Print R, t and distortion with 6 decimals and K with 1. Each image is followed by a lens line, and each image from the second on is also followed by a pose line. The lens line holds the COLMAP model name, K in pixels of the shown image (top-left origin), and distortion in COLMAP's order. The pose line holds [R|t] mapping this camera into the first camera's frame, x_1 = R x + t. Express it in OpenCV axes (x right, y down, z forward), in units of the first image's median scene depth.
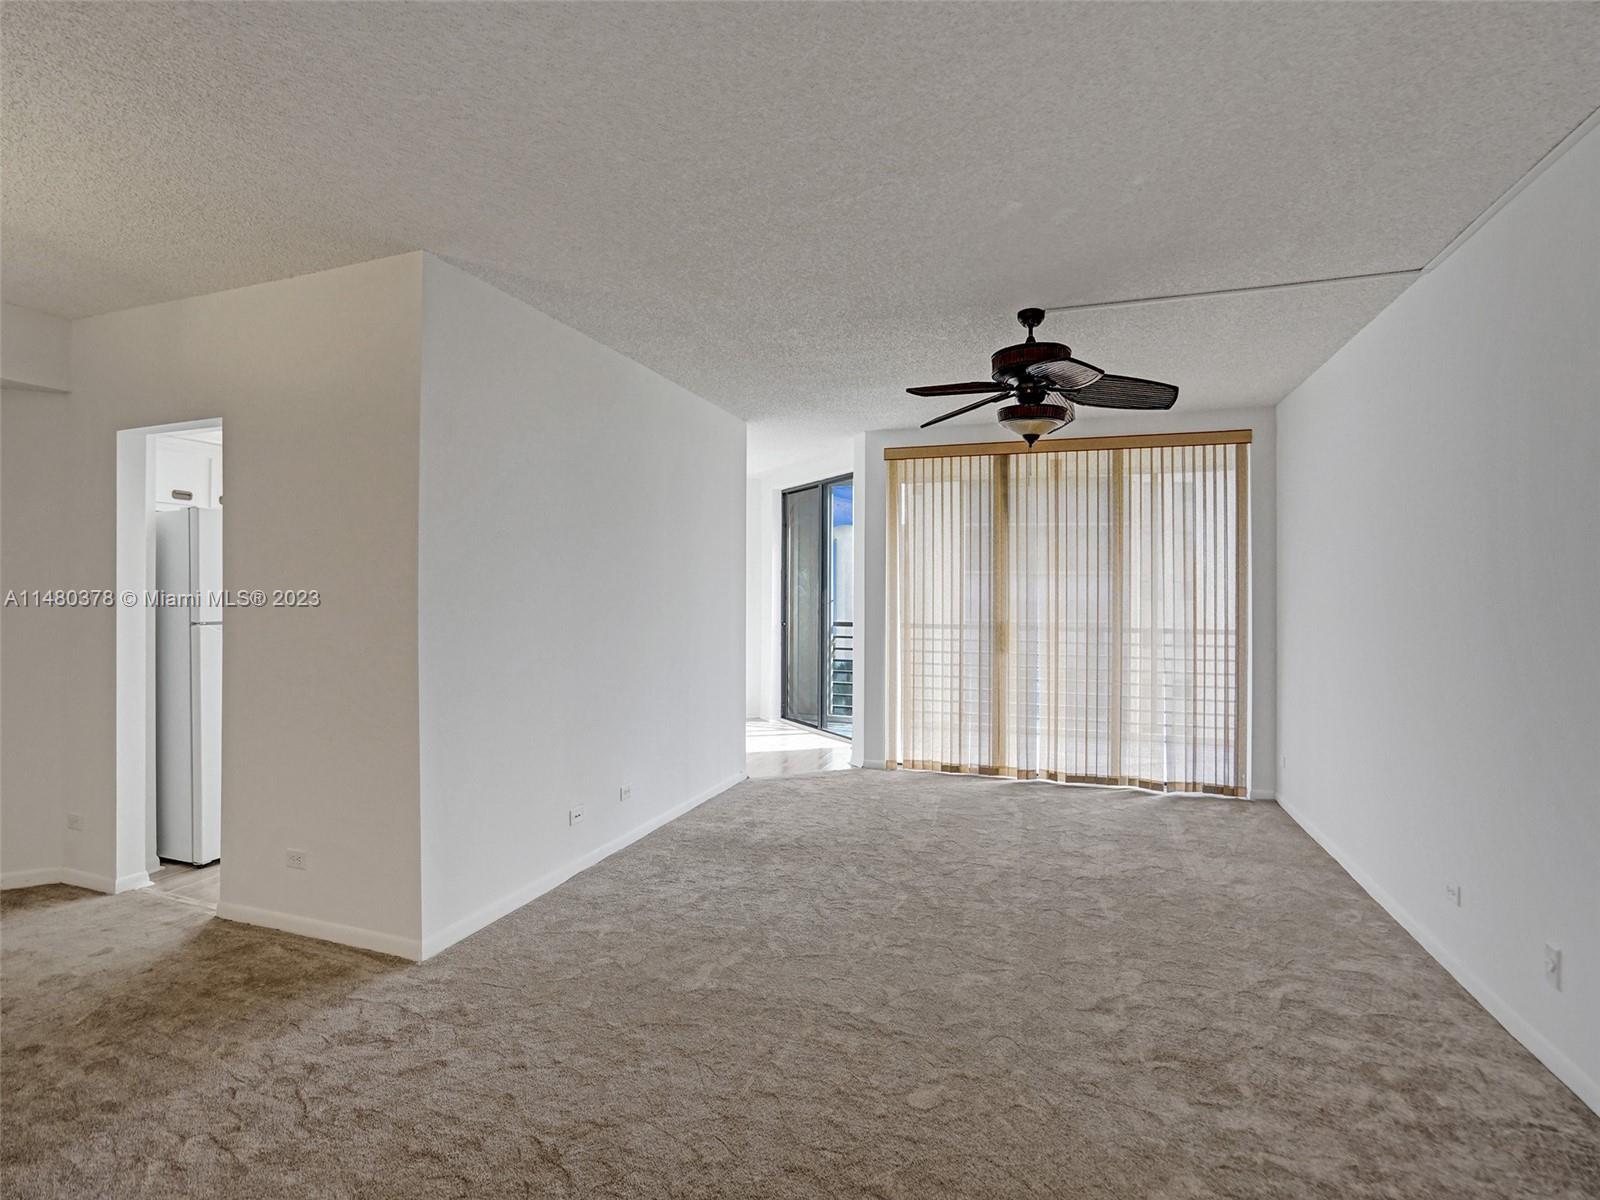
lens RADIAL K [[772.6, 0, 812.7], [0, 772.6, 595.1], [0, 0, 1]] dist [-0.005250, 0.009557]
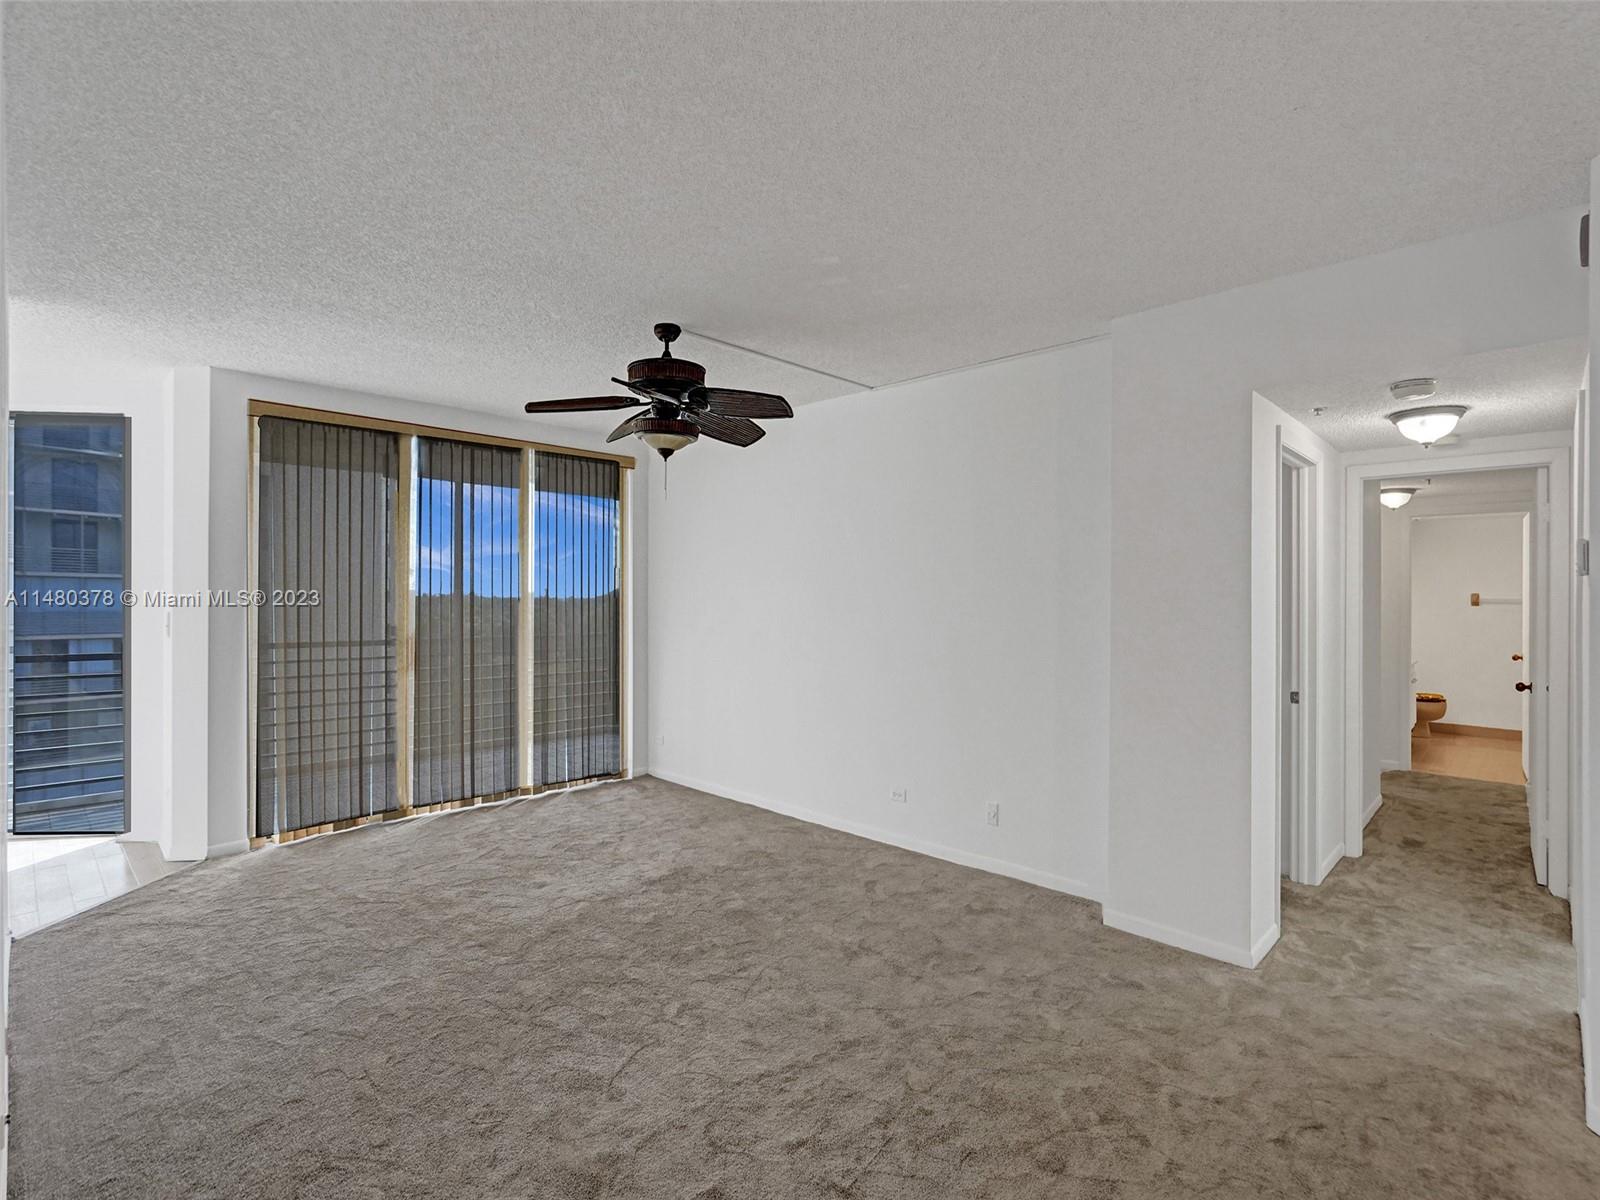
lens RADIAL K [[772.6, 0, 807.1], [0, 772.6, 594.0], [0, 0, 1]] dist [-0.005250, 0.009557]
pose [[0.445950, -0.003519, 0.895051, -0.519819], [0.000250, 0.999993, 0.003807, -0.022336], [-0.895058, -0.001474, 0.445947, 0.376884]]
